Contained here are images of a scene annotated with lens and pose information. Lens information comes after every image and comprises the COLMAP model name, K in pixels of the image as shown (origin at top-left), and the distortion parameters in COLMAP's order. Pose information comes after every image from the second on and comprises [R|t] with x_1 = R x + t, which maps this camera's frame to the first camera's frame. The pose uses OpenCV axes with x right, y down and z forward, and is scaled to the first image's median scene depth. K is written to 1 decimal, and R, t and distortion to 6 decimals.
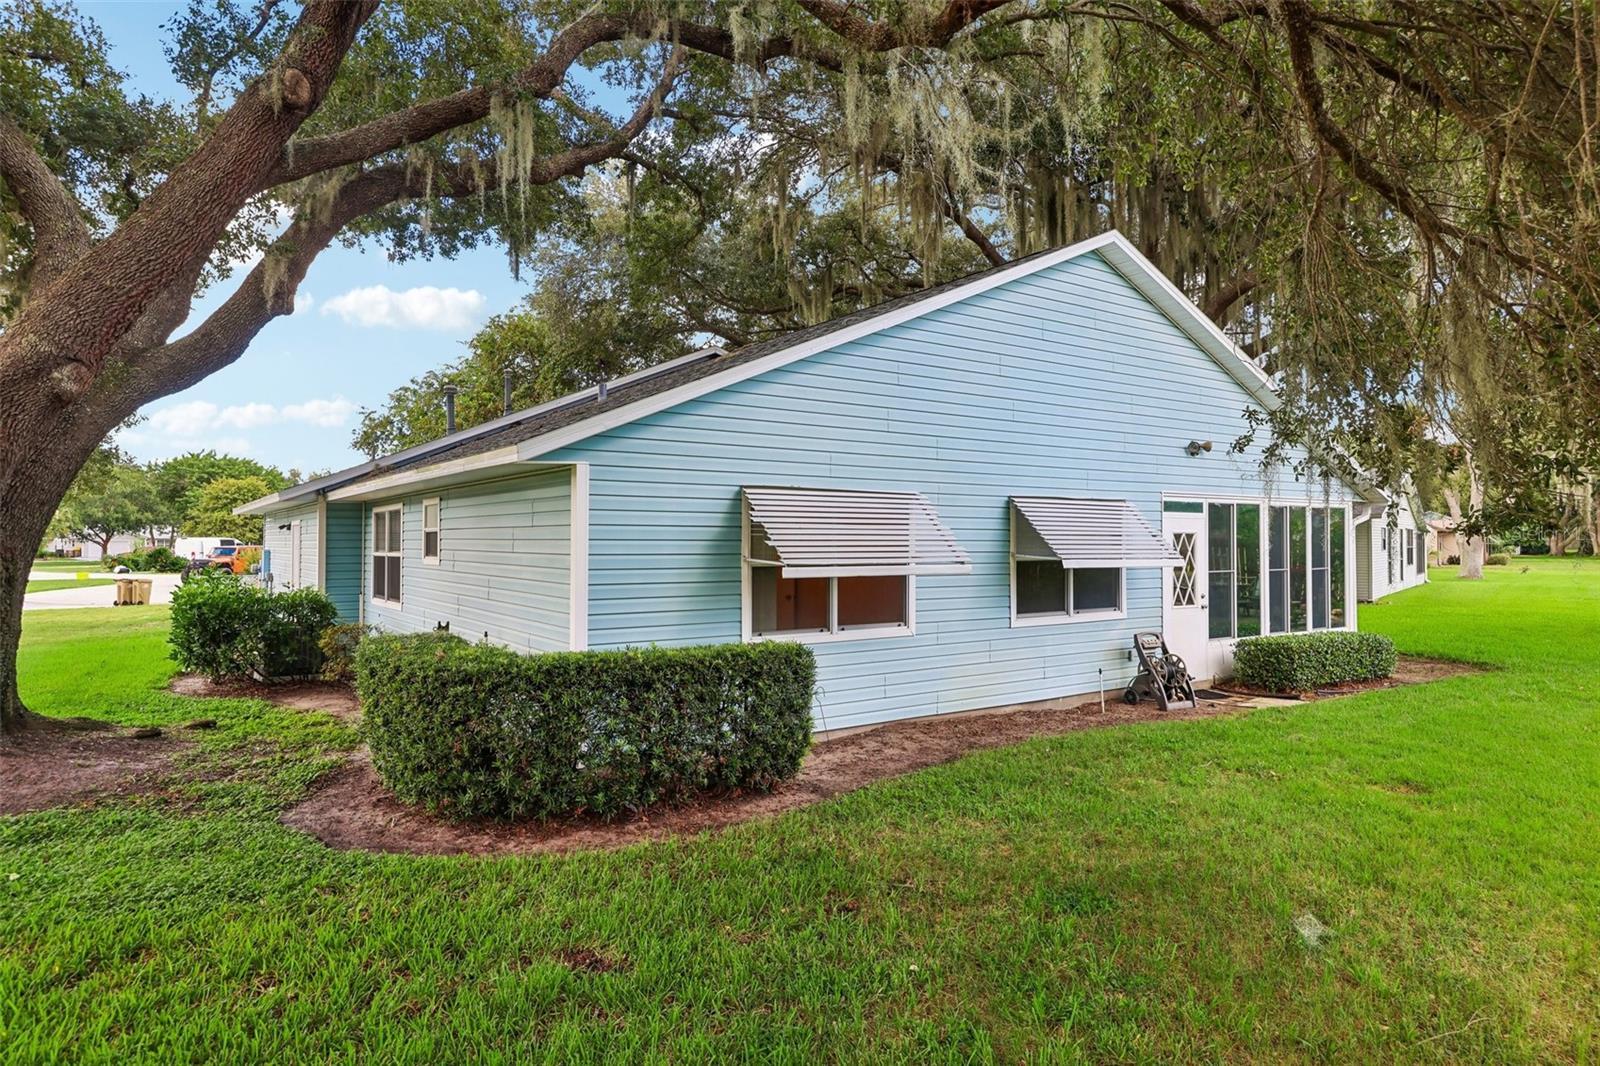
lens RADIAL K [[931.6, 0, 805.9], [0, 931.6, 515.9], [0, 0, 1]] dist [0.036043, 0.001225]
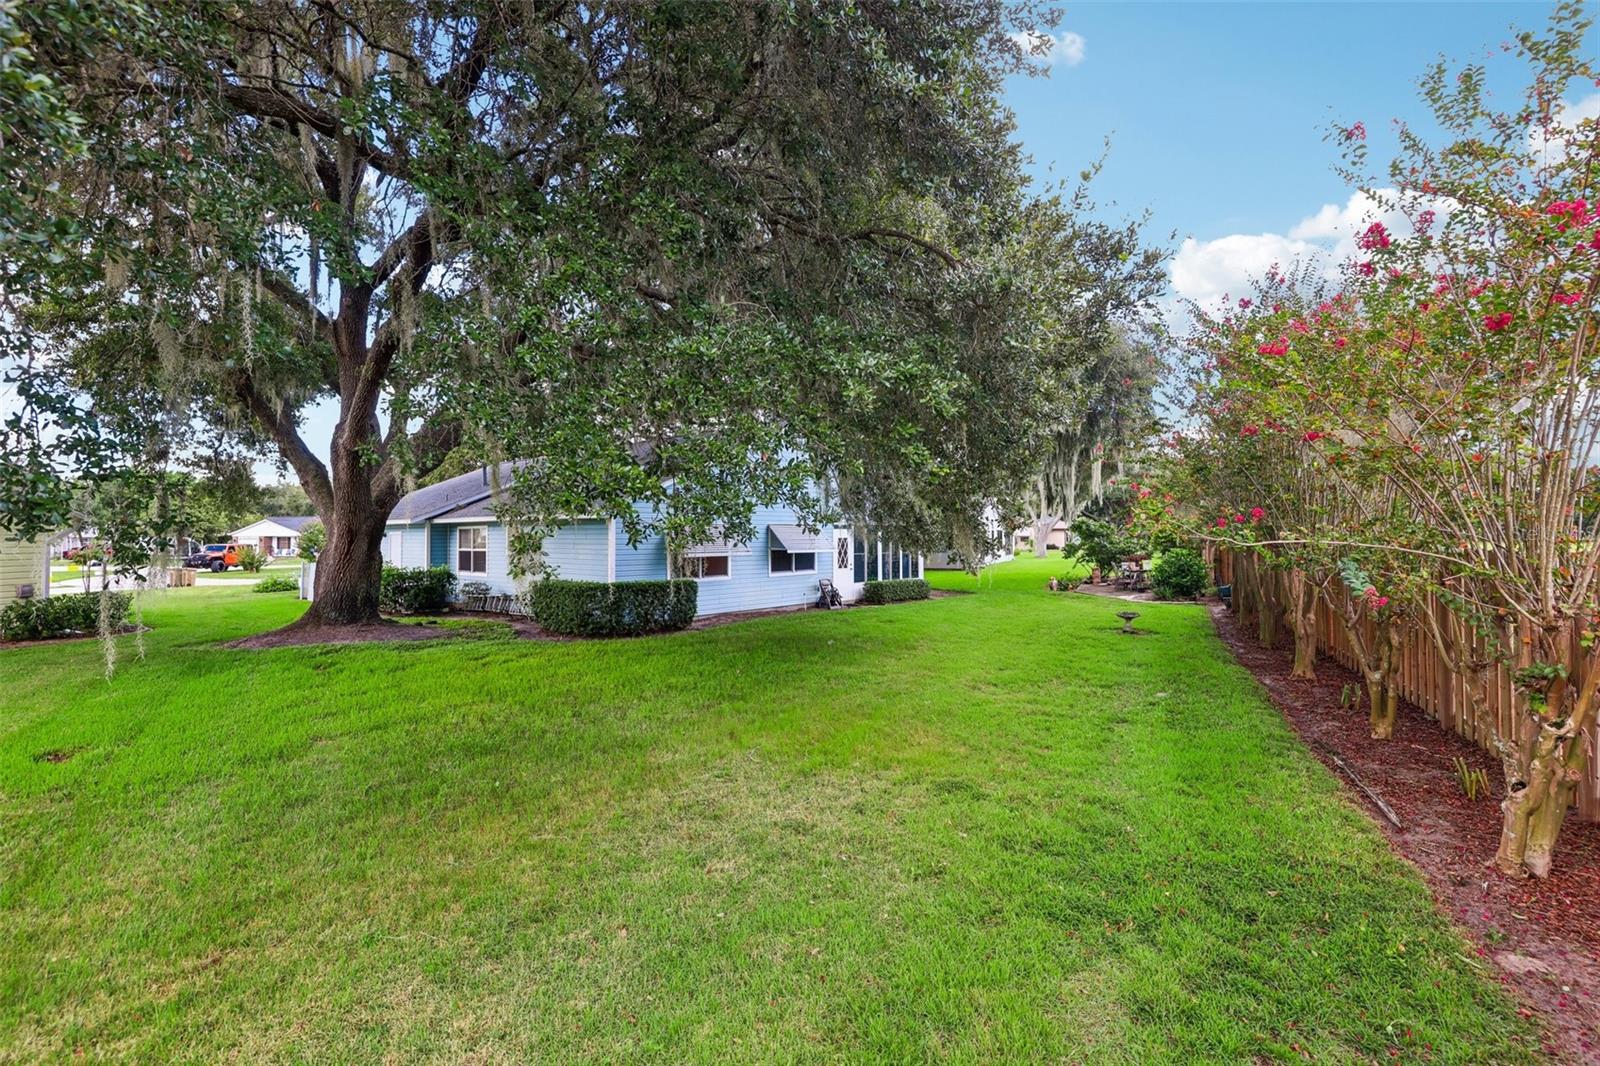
lens RADIAL K [[693.8, 0, 800.7], [0, 693.8, 534.2], [0, 0, 1]] dist [0.002502, -0.000441]
pose [[0.973074, -0.002798, 0.230475, -0.114147], [-0.002706, 0.999719, 0.023562, -0.035332], [-0.230476, -0.023551, 0.972793, -0.750150]]
